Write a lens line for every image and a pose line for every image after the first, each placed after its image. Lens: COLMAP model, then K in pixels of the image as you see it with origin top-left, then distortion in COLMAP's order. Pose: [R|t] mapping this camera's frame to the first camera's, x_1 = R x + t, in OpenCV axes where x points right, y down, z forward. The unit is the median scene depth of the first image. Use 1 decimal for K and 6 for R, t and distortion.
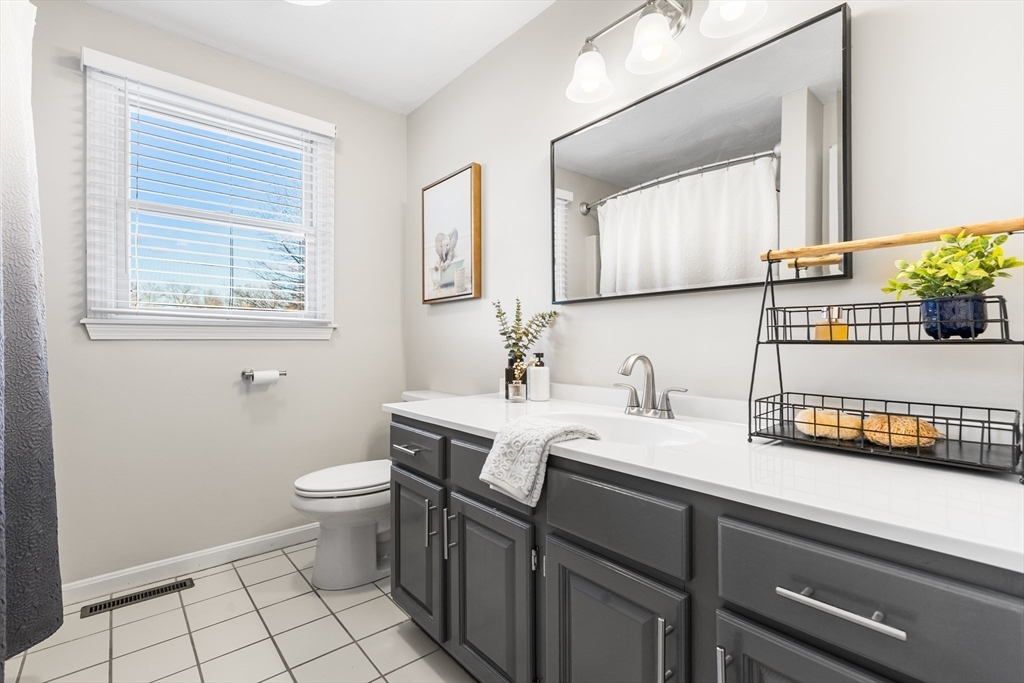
lens RADIAL K [[464.8, 0, 509.2], [0, 464.8, 341.3], [0, 0, 1]] dist [0.000225, -0.000743]
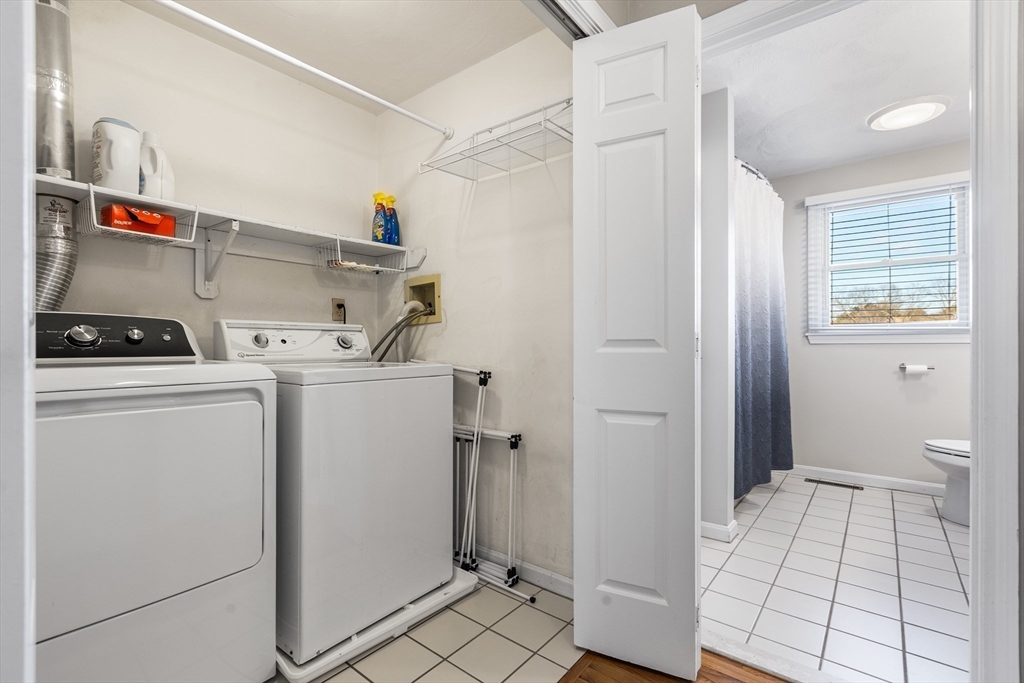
lens RADIAL K [[464.8, 0, 509.5], [0, 464.8, 343.4], [0, 0, 1]] dist [0.000225, -0.000743]
pose [[0.187606, -0.003538, -0.982238, 0.764596], [0.001128, 0.999994, -0.003387, -0.000561], [0.982244, -0.000473, 0.187609, -0.593984]]
